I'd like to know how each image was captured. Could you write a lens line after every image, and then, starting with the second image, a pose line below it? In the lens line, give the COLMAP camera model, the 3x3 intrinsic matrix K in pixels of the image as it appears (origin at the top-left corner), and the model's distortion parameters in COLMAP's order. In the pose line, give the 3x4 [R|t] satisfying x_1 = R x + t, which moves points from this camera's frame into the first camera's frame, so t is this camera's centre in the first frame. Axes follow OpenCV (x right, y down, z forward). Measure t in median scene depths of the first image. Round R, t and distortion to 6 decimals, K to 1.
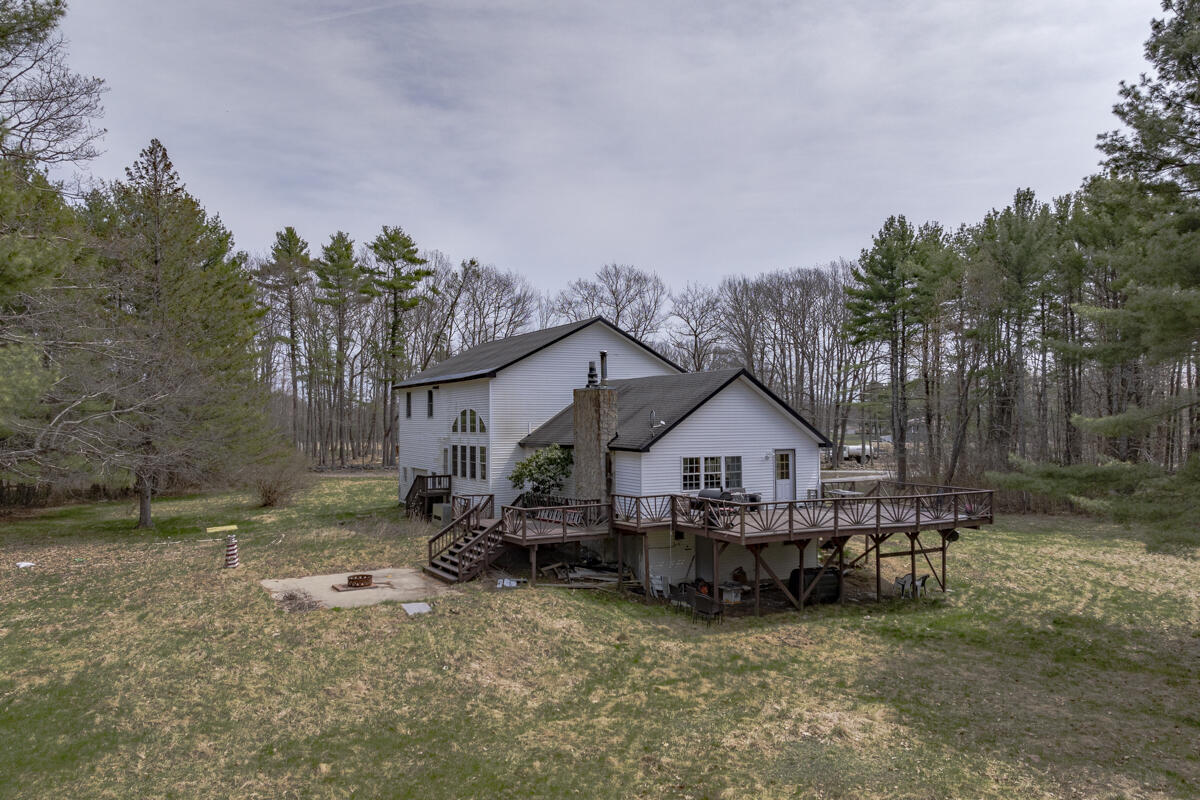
lens RADIAL K [[847.3, 0, 600.0], [0, 847.3, 400.0], [0, 0, 1]] dist [-0.019464, 0.003884]
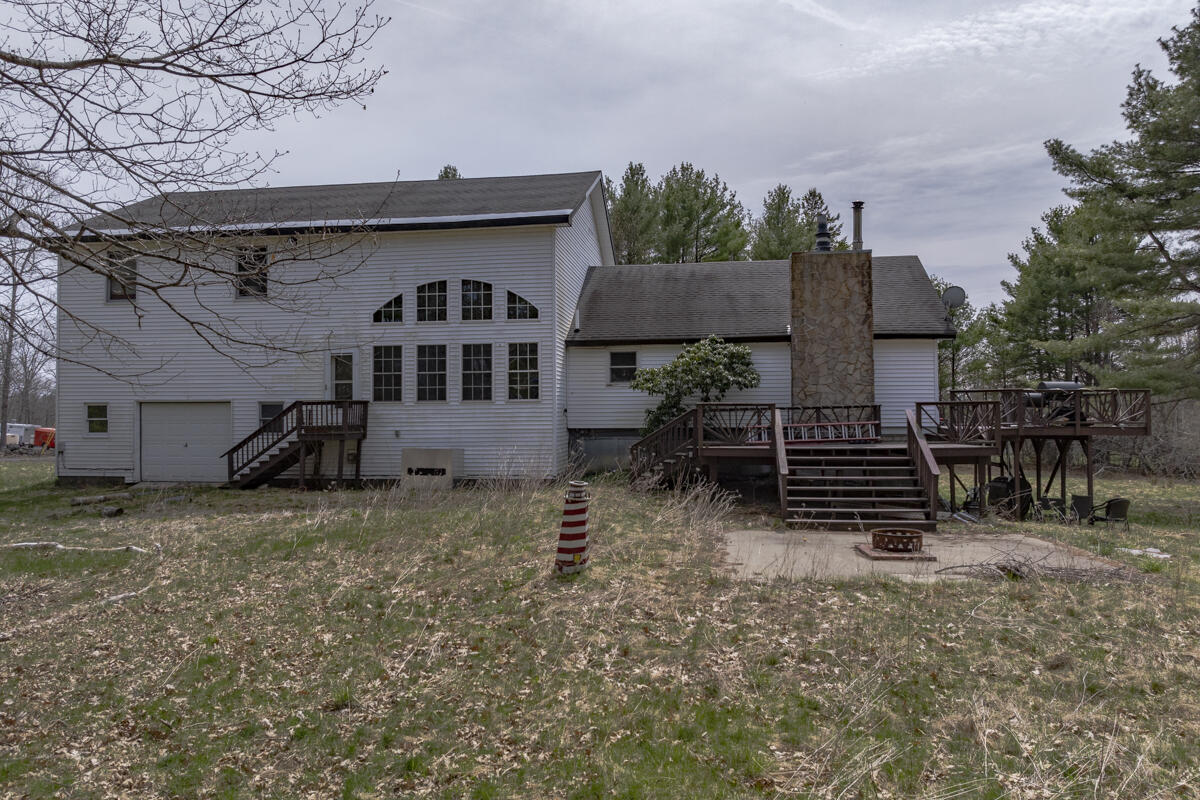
lens RADIAL K [[847.3, 0, 600.0], [0, 847.3, 400.0], [0, 0, 1]] dist [-0.019464, 0.003884]
pose [[0.604410, 0.023768, 0.796319, -0.669235], [-0.017522, 0.999710, -0.016539, 0.121293], [-0.796481, -0.003957, 0.604651, 0.710587]]
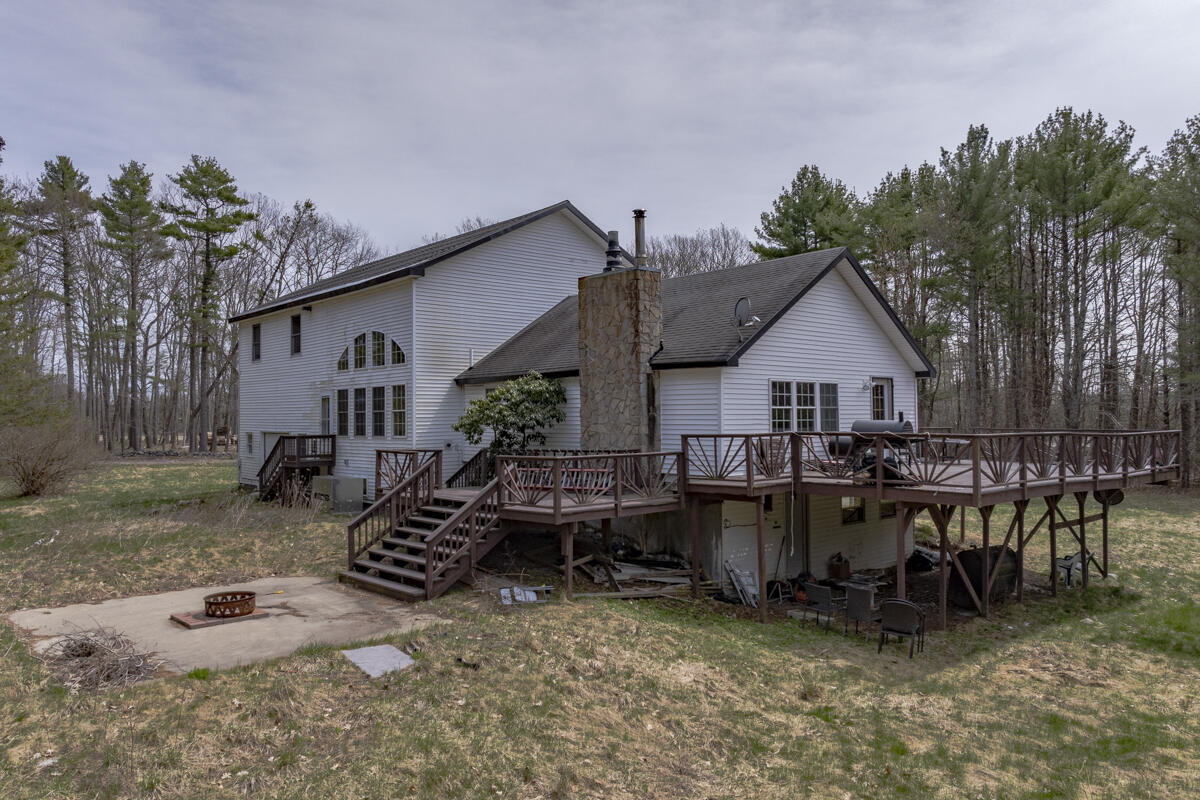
lens RADIAL K [[847.3, 0, 600.0], [0, 847.3, 400.0], [0, 0, 1]] dist [-0.019464, 0.003884]
pose [[0.976074, 0.003471, 0.217409, -0.151113], [-0.003809, 0.999992, 0.001136, 0.076593], [-0.217404, -0.001937, 0.976080, 0.389933]]
